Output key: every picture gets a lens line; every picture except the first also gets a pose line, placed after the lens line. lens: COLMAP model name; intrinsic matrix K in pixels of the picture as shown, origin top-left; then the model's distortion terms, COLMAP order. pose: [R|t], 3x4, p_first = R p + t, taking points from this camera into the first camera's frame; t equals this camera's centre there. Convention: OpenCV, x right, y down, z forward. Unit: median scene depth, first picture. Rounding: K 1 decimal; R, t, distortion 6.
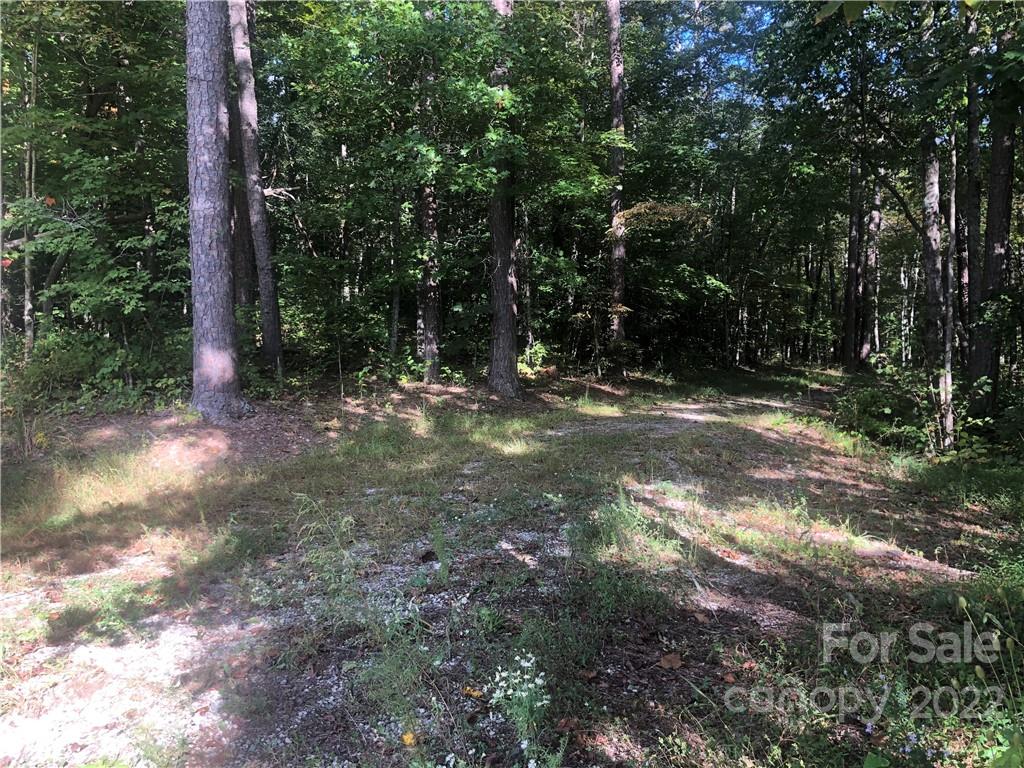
lens RADIAL K [[888.3, 0, 512.0], [0, 888.3, 384.0], [0, 0, 1]] dist [0.096091, -0.189559]
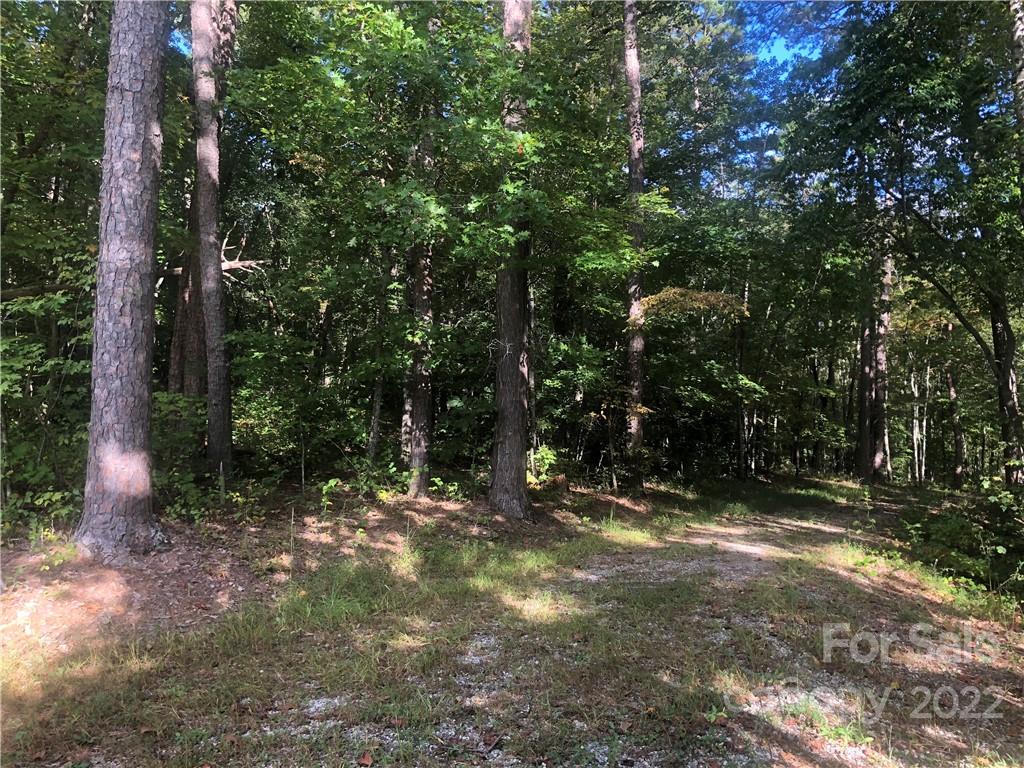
lens RADIAL K [[888.3, 0, 512.0], [0, 888.3, 384.0], [0, 0, 1]] dist [0.096091, -0.189559]
pose [[0.999524, 0.026062, 0.016500, -0.023605], [-0.024121, 0.993801, -0.108524, -0.017595], [-0.019226, 0.108074, 0.993957, 0.202974]]
